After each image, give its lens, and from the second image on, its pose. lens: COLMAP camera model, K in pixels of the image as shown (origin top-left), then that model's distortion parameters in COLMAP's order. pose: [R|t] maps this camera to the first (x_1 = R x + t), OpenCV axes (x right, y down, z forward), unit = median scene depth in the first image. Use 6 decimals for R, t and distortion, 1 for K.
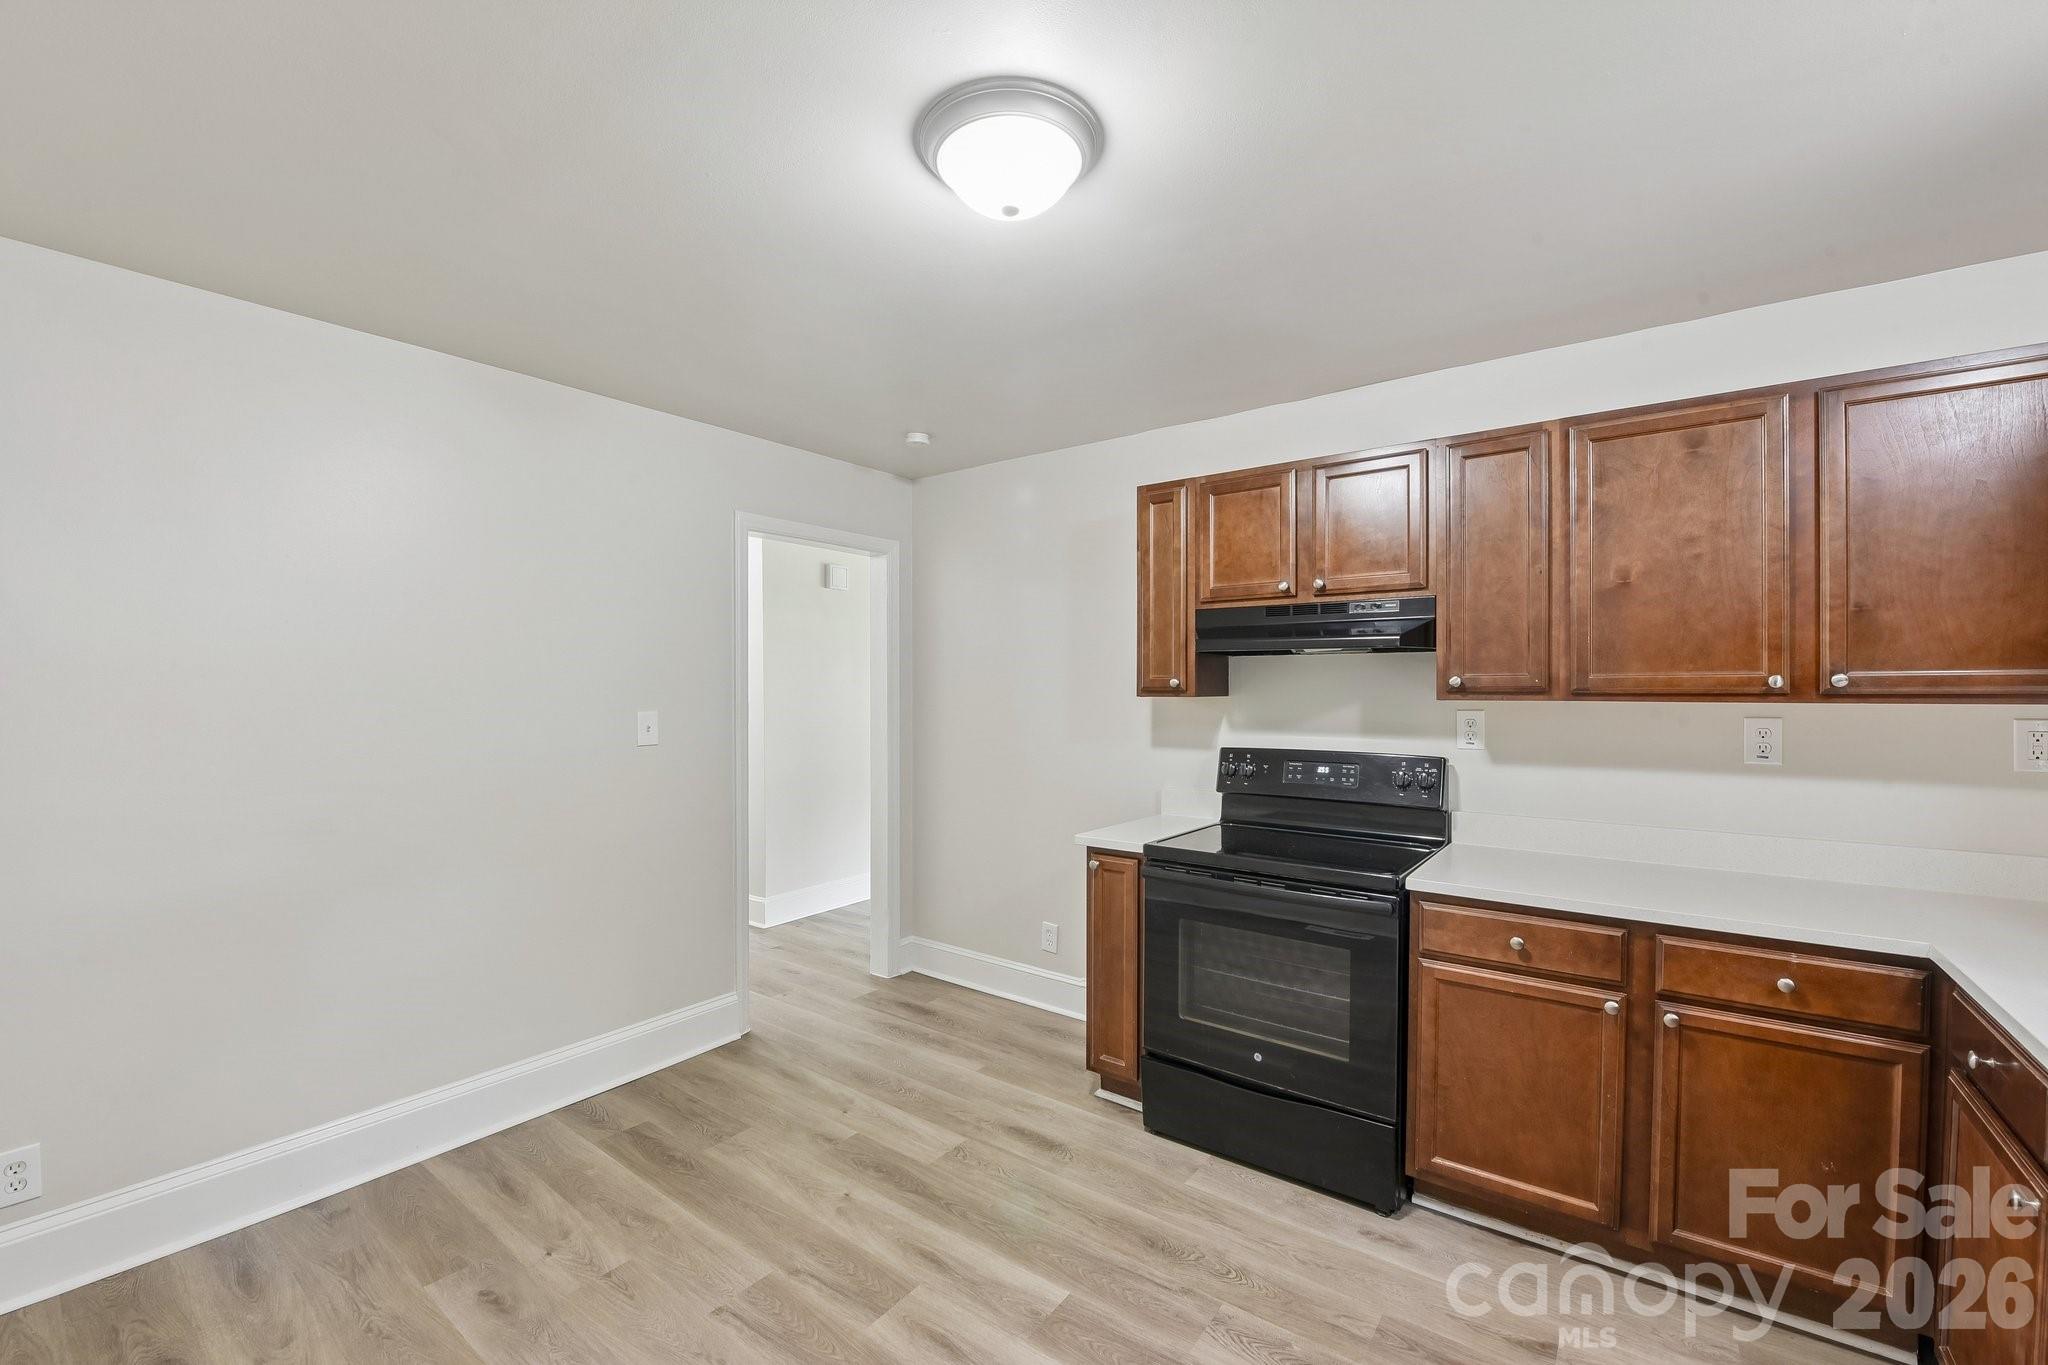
lens RADIAL K [[823.6, 0, 1031.9], [0, 823.6, 685.4], [0, 0, 1]] dist [-0.015860, -0.002427]
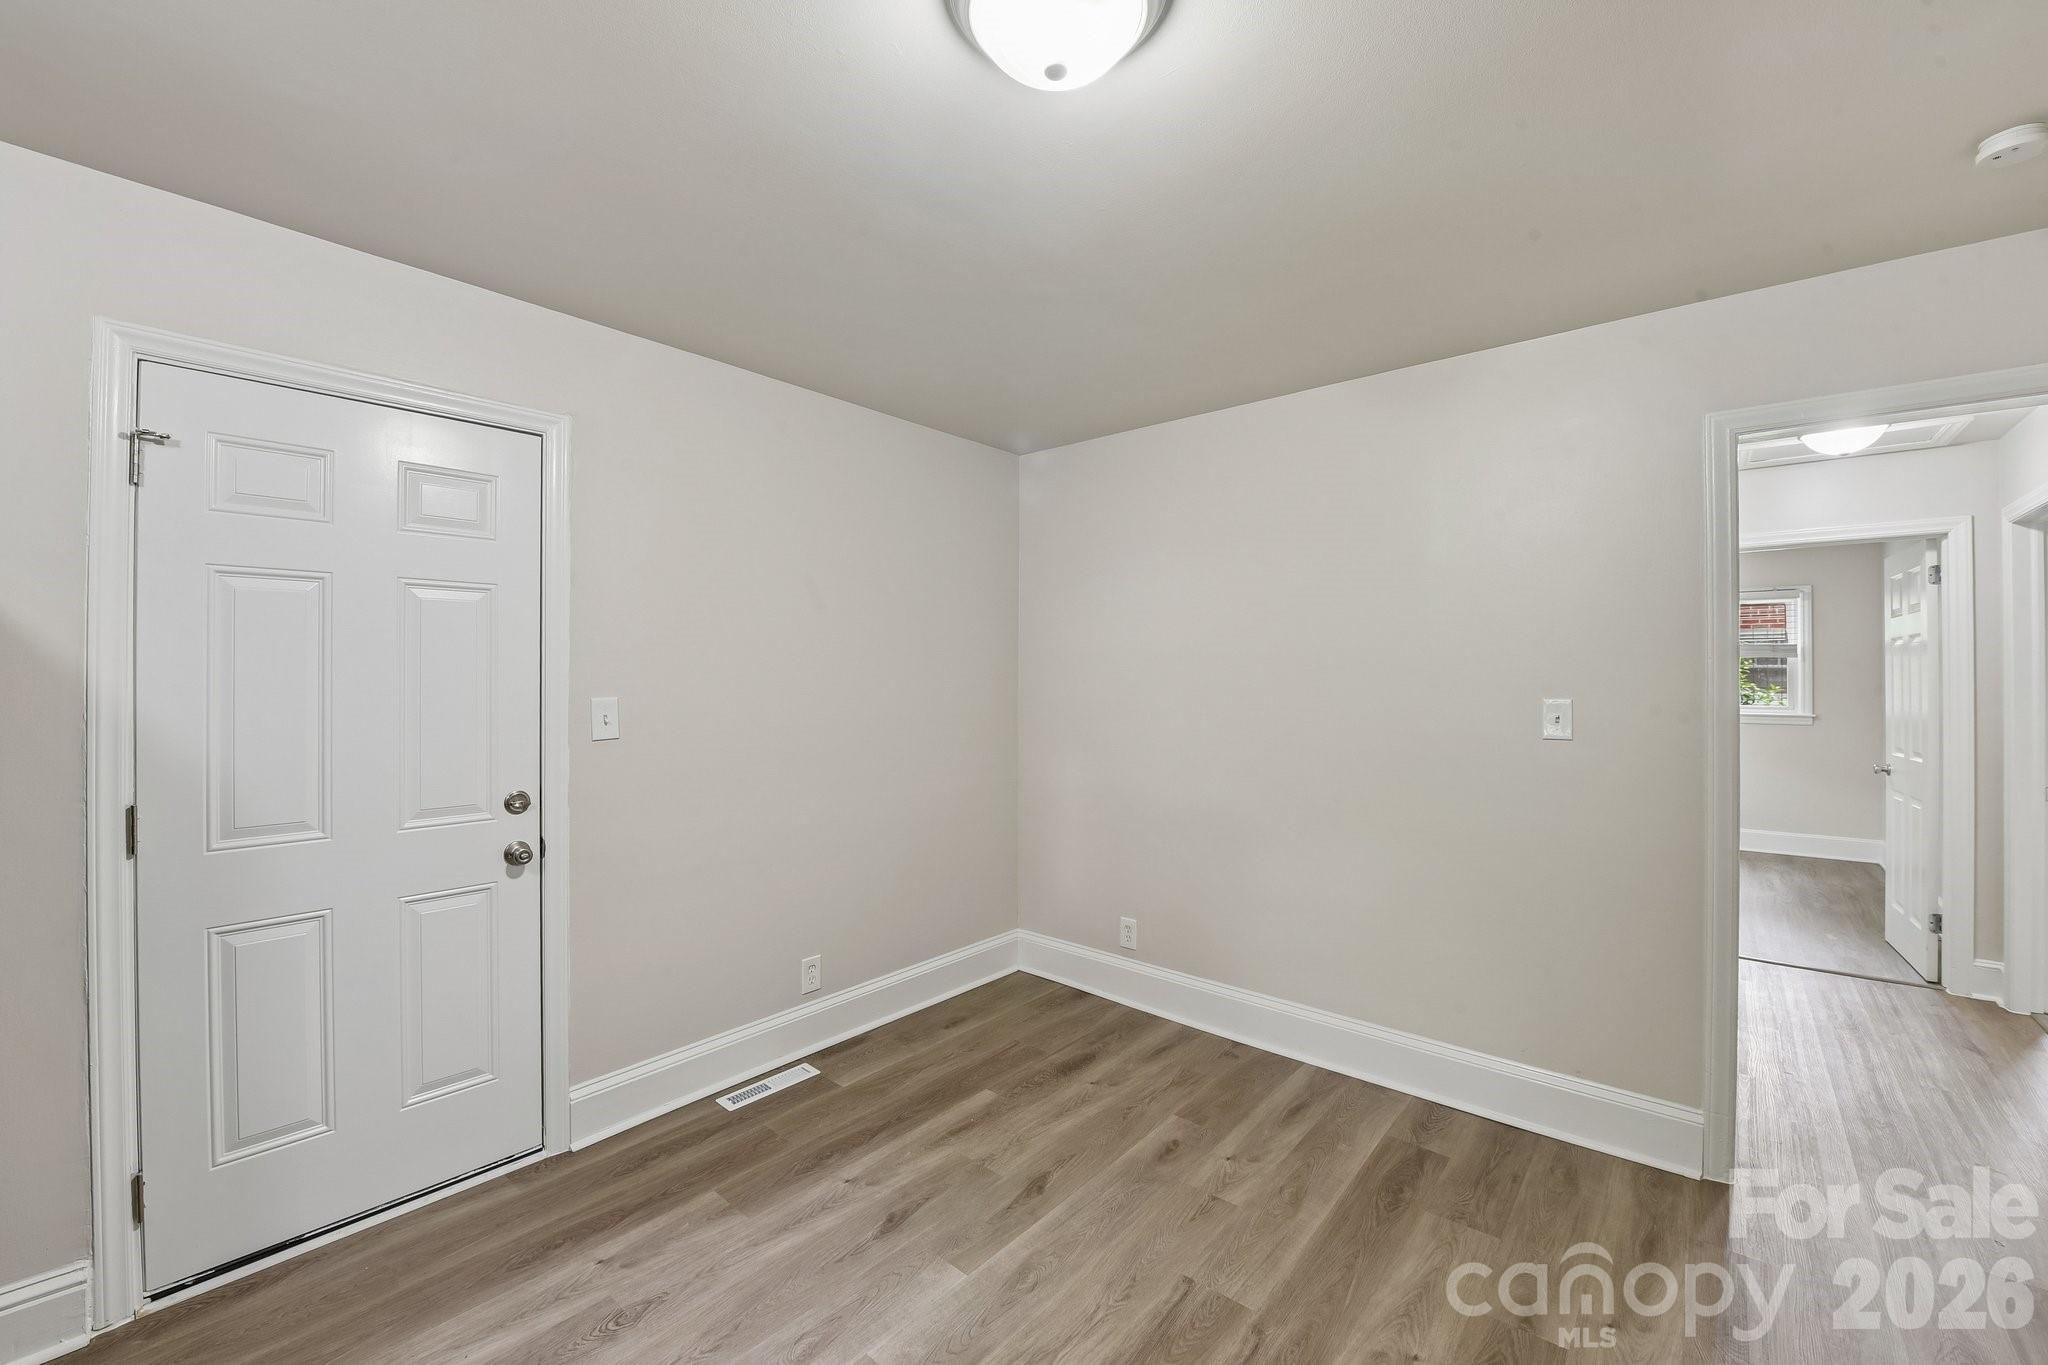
lens RADIAL K [[823.6, 0, 1022.3], [0, 823.6, 665.1], [0, 0, 1]] dist [-0.015860, -0.002427]
pose [[-0.071745, -0.018092, -0.997259, 0.540183], [-0.003691, 0.999833, -0.017874, 0.019743], [0.997416, 0.002398, -0.071800, 0.715686]]
